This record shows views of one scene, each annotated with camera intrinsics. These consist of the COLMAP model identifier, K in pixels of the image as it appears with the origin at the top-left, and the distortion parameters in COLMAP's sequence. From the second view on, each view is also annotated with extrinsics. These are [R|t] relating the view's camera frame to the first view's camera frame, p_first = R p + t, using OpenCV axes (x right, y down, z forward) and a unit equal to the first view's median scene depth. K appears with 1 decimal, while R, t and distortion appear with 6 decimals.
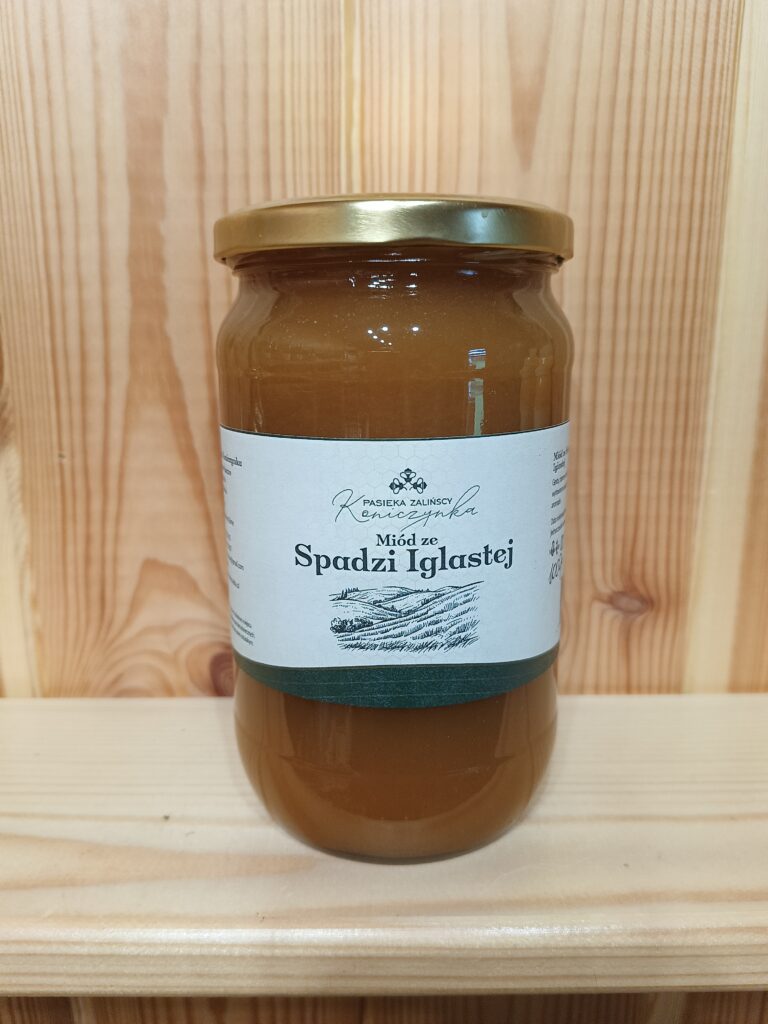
lens RADIAL K [[813.6, 0, 382.7], [0, 813.6, 512.3], [0, 0, 1]] dist [-0.046338, 0.018486]
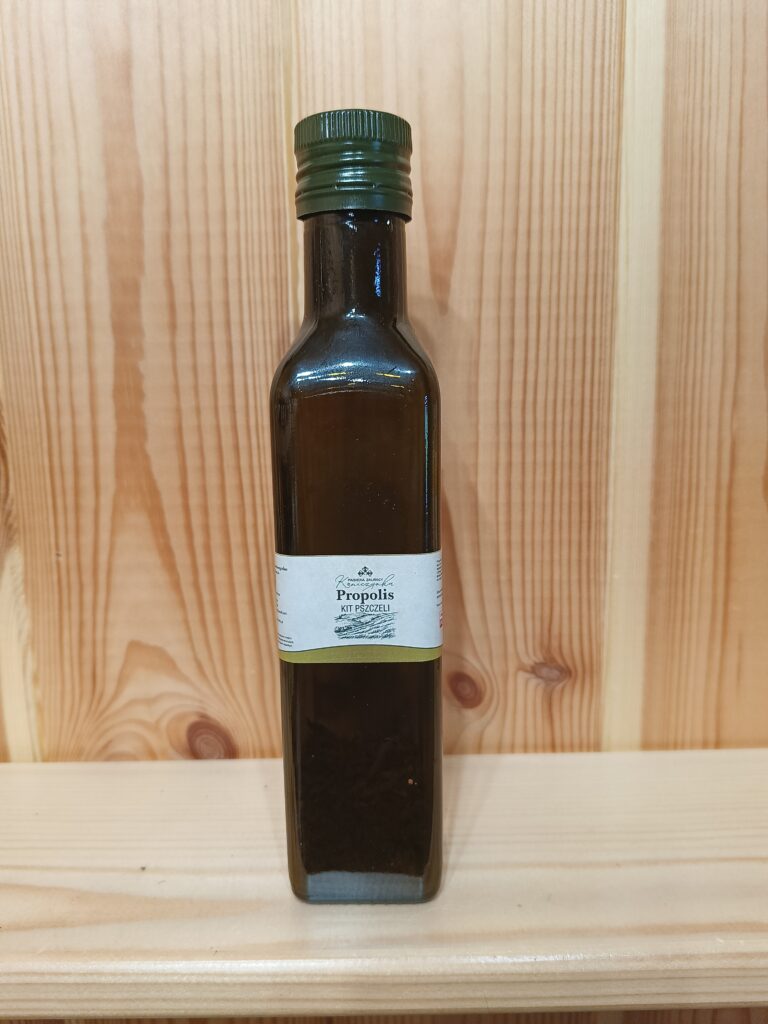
lens RADIAL K [[814.2, 0, 379.8], [0, 814.2, 508.2], [0, 0, 1]] dist [-0.013320, -0.012773]
pose [[0.999783, -0.016967, -0.012113, 0.094388], [0.016394, 0.998808, -0.045984, -0.083471], [0.012879, 0.045776, 0.998869, -0.196210]]
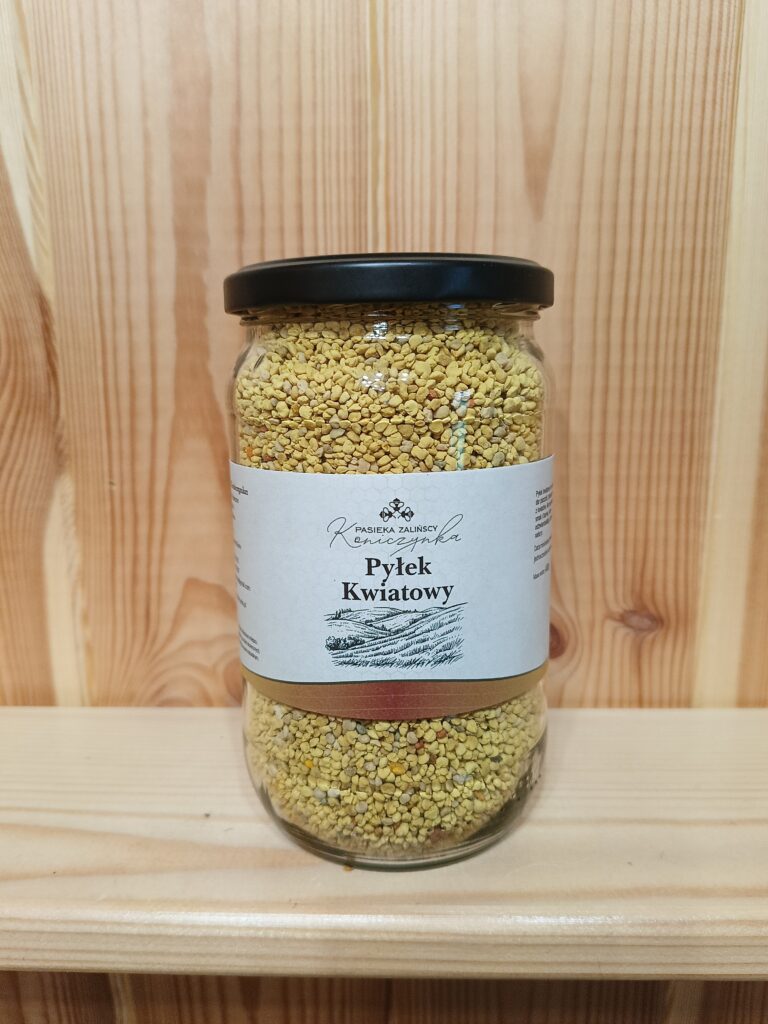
lens RADIAL K [[810.7, 0, 384.0], [0, 810.7, 512.0], [0, 0, 1]] dist [-0.034469, 0.006146]
pose [[0.999362, -0.000231, -0.035728, 0.009067], [-0.000697, 0.999663, -0.025954, -0.003850], [0.035721, 0.025962, 0.999024, -0.081572]]
